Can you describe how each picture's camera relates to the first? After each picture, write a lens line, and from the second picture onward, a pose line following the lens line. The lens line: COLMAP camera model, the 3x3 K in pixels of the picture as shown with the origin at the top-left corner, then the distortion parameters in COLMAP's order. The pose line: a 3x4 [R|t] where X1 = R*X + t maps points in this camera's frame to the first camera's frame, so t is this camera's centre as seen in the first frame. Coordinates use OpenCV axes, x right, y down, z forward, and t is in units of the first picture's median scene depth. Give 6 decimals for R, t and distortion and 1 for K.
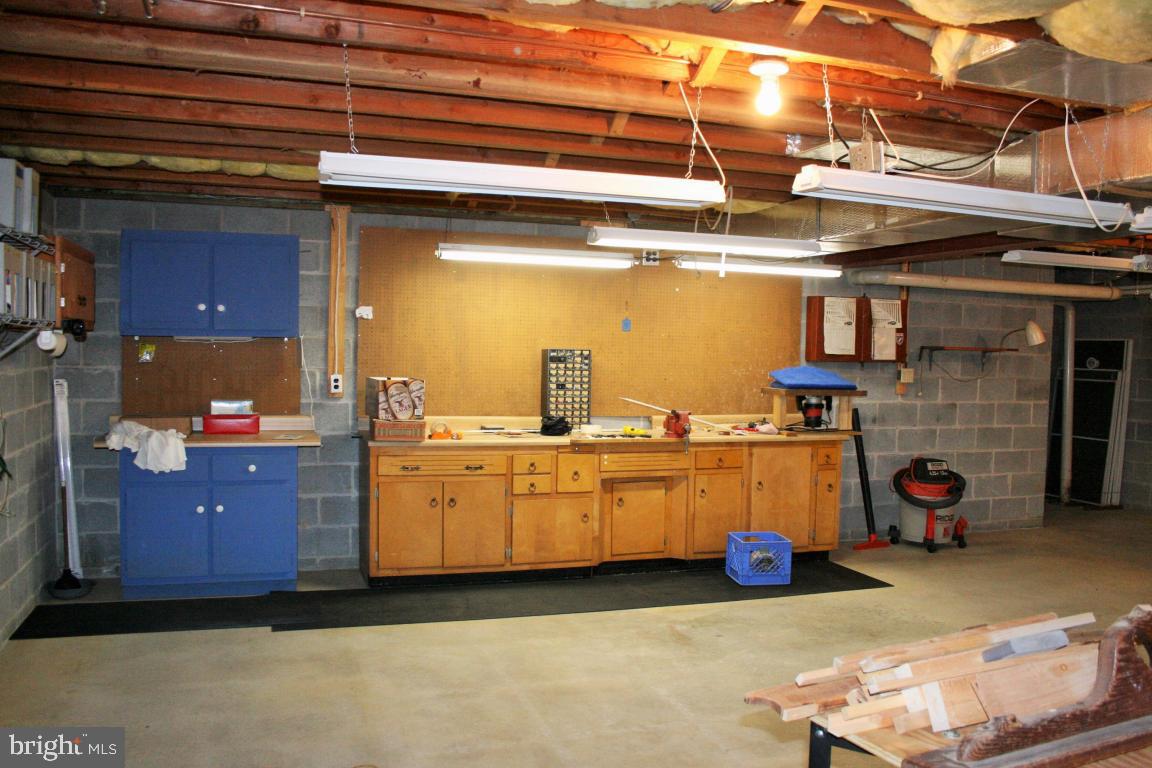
lens RADIAL K [[960.5, 0, 576.0], [0, 960.5, 384.0], [0, 0, 1]] dist [-0.142596, 0.000273]
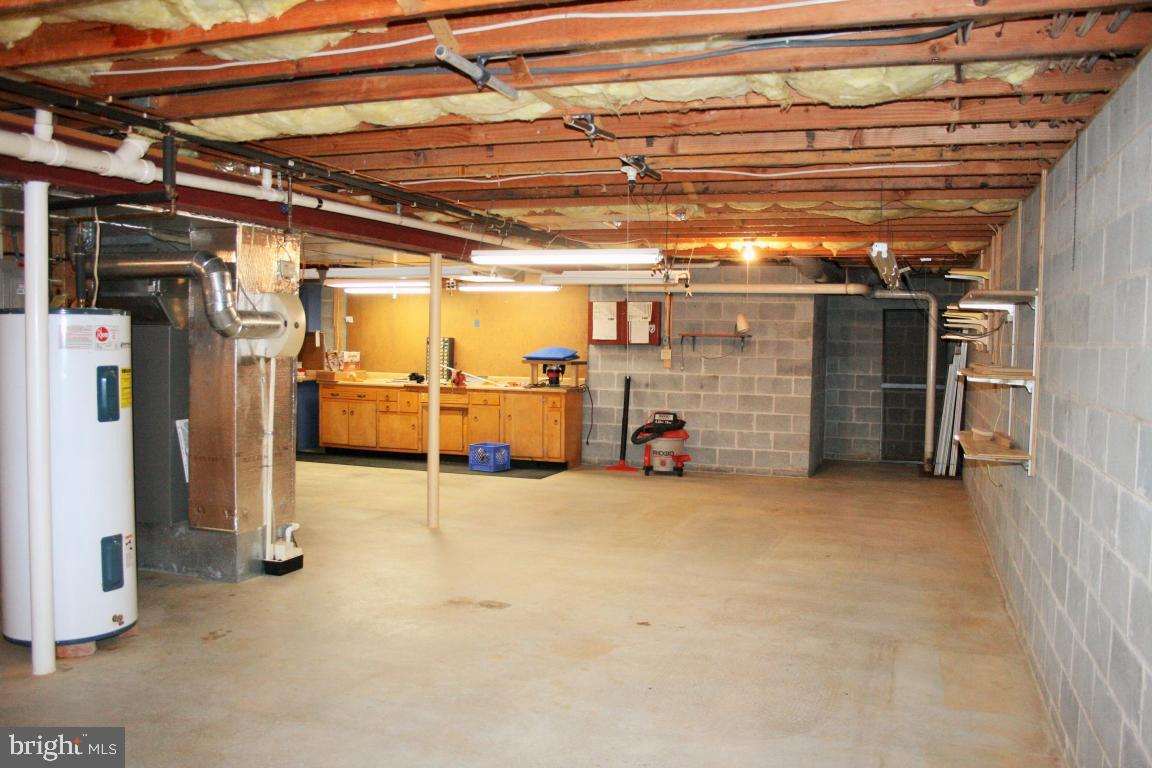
lens RADIAL K [[960.5, 0, 576.0], [0, 960.5, 384.0], [0, 0, 1]] dist [-0.142596, 0.000273]
pose [[0.787322, 0.019882, -0.616222, 1.120232], [-0.025972, 0.999662, -0.000929, 0.039900], [0.615995, 0.016736, 0.787572, -0.222827]]
